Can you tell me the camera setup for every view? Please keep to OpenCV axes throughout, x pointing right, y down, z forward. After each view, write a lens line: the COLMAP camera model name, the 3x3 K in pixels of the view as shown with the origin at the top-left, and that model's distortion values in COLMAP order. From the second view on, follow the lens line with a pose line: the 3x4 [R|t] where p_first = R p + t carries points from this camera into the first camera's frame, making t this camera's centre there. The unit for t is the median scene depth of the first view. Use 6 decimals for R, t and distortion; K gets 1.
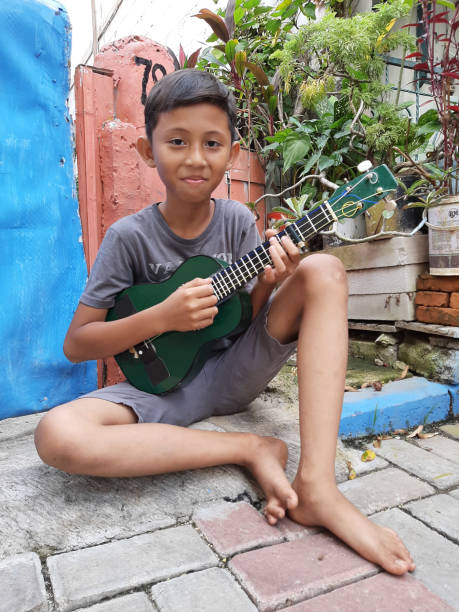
lens RADIAL K [[482.9, 0, 227.7], [0, 482.9, 305.1], [0, 0, 1]] dist [0.061025, -0.125694]
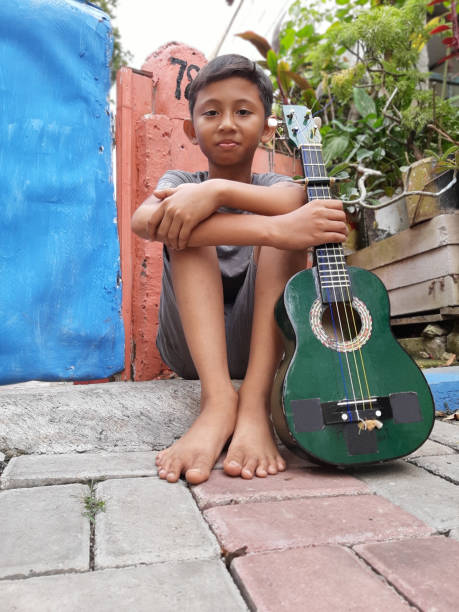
lens RADIAL K [[482.9, 0, 226.8], [0, 482.9, 305.2], [0, 0, 1]] dist [0.061025, -0.125694]
pose [[0.981199, 0.001067, -0.192998, 0.143344], [-0.027791, 0.990344, -0.135816, 0.185395], [0.190989, 0.138626, 0.971754, 0.034776]]
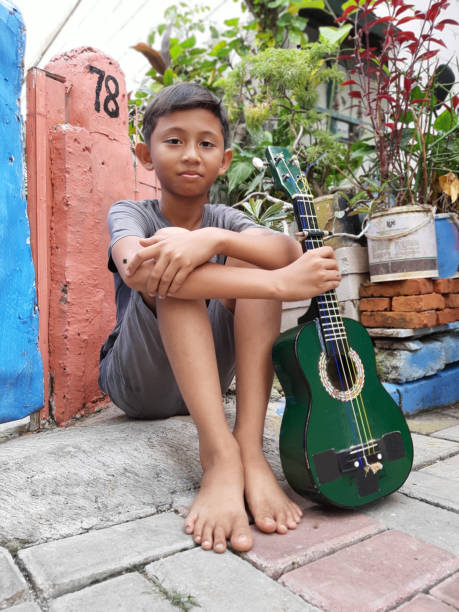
lens RADIAL K [[482.9, 0, 227.2], [0, 482.9, 306.7], [0, 0, 1]] dist [0.061025, -0.125694]
pose [[0.985963, -0.008995, 0.166724, -0.079027], [0.027390, 0.993734, -0.108364, 0.104639], [-0.164705, 0.111409, 0.980031, 0.017362]]
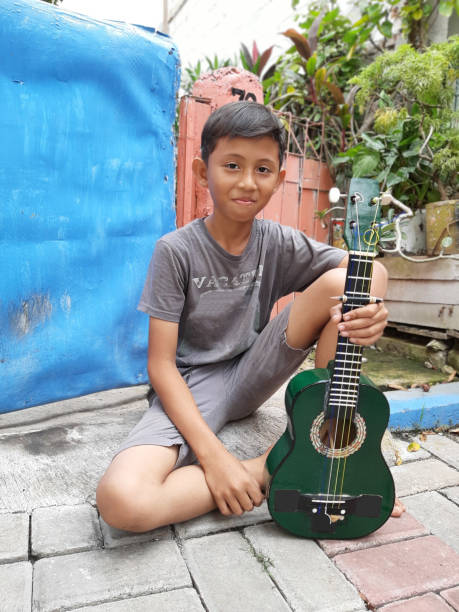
lens RADIAL K [[482.9, 0, 226.3], [0, 482.9, 306.2], [0, 0, 1]] dist [0.061025, -0.125694]
pose [[0.993594, 0.064258, -0.092959, -0.061647], [-0.059737, 0.996929, 0.050629, -0.052364], [0.095927, -0.044751, 0.994382, -0.166327]]
